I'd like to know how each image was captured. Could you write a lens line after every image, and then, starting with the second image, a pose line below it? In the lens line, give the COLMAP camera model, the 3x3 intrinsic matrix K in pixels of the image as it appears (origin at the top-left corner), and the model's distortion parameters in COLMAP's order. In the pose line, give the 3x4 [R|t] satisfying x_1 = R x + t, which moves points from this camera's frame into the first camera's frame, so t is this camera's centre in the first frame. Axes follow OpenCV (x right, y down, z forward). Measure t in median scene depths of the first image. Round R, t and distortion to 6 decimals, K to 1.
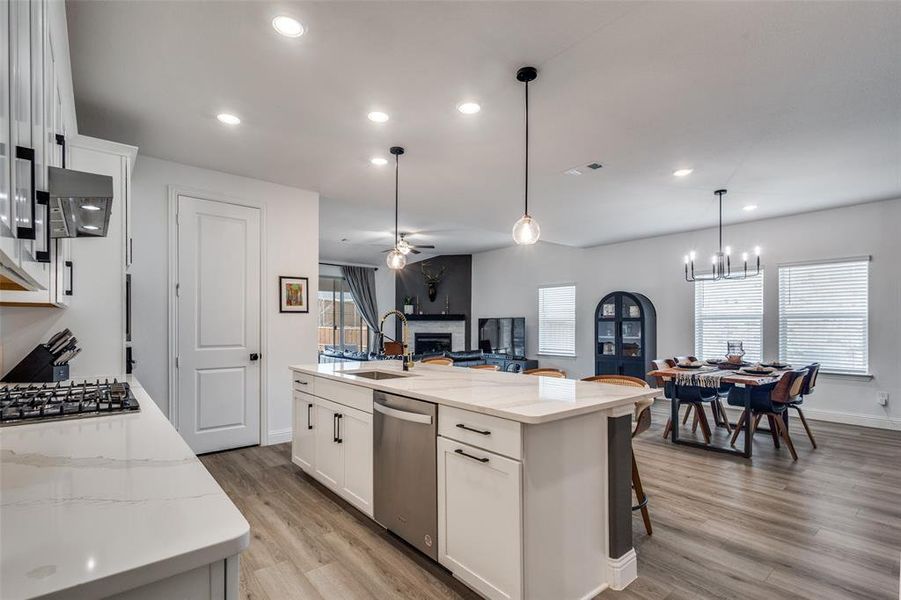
lens RADIAL K [[427.4, 0, 440.4], [0, 427.4, 325.3], [0, 0, 1]] dist [0.003824, 0.000516]
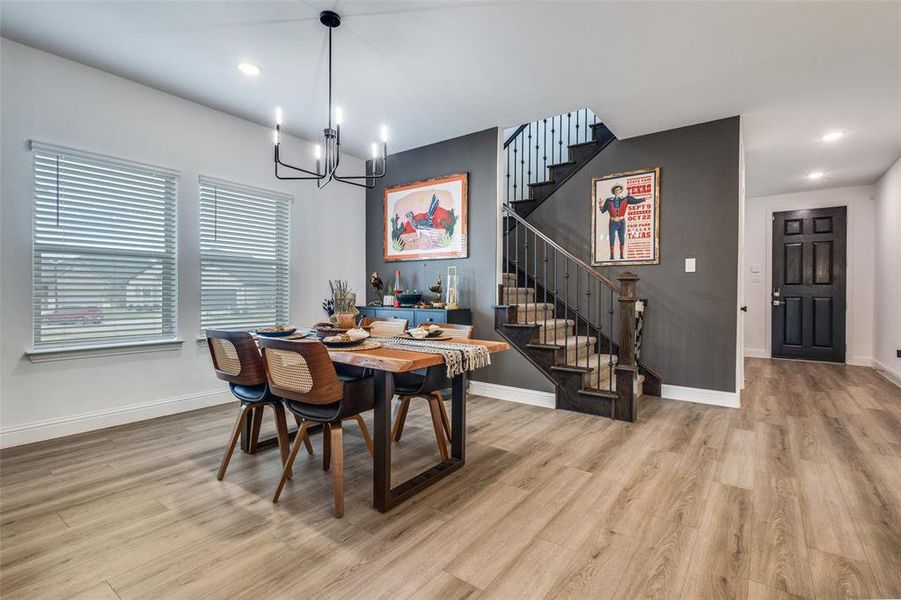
lens RADIAL K [[418.4, 0, 456.2], [0, 418.4, 296.0], [0, 0, 1]] dist [0.002256, -0.000080]
pose [[-0.254459, -0.010703, 0.967024, 0.057567], [-0.003553, 0.999942, 0.010133, 0.023906], [-0.967077, -0.000857, -0.254482, 0.629579]]
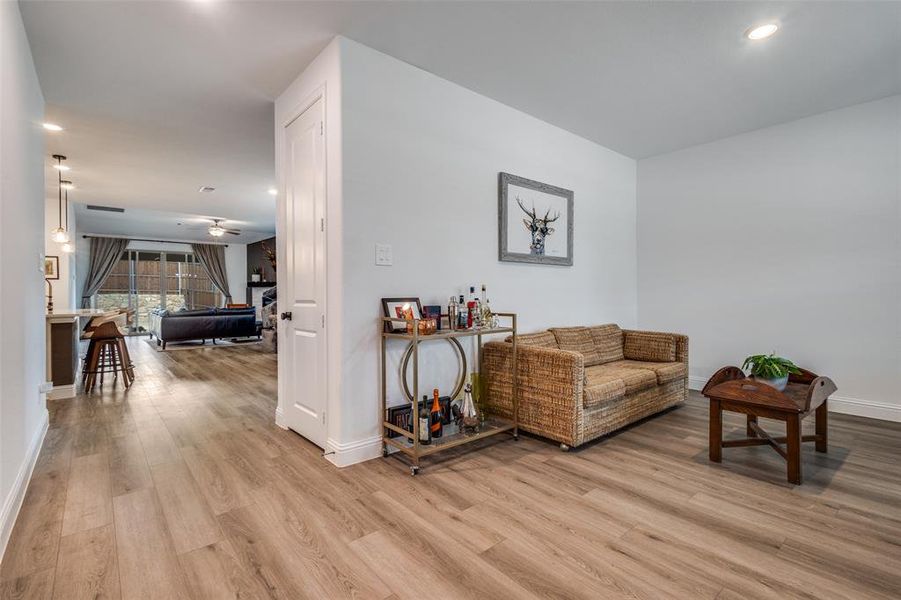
lens RADIAL K [[418.4, 0, 456.2], [0, 418.4, 296.0], [0, 0, 1]] dist [0.002256, -0.000080]
pose [[0.999338, -0.005957, 0.035882, 0.678459], [0.005857, 0.999979, 0.002891, 0.022044], [-0.035898, -0.002679, 0.999352, -0.354634]]
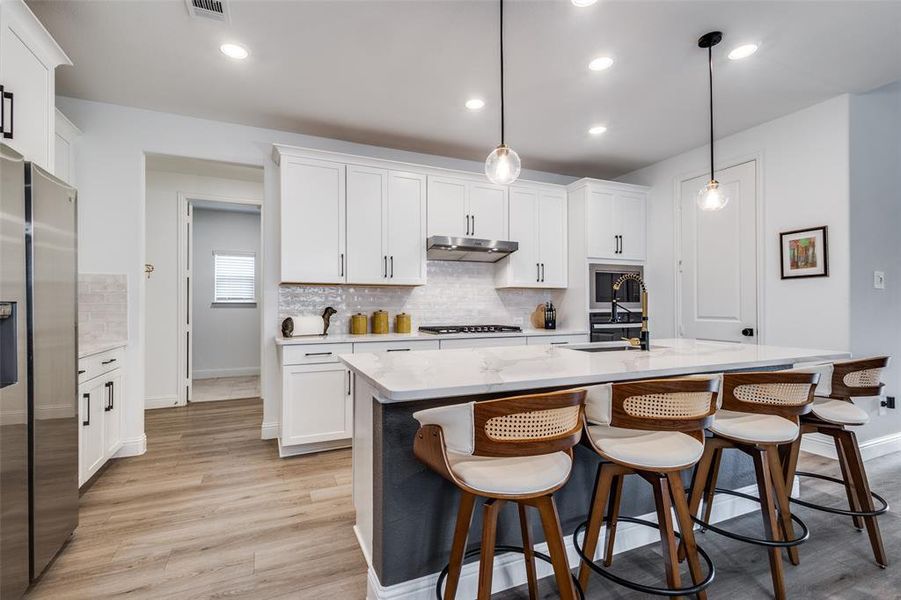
lens RADIAL K [[418.4, 0, 456.2], [0, 418.4, 296.0], [0, 0, 1]] dist [0.002256, -0.000080]
pose [[-0.249088, -0.019495, -0.968285, 0.318774], [0.003755, 0.999770, -0.021095, 0.009445], [0.968474, -0.008890, -0.248957, 0.374110]]
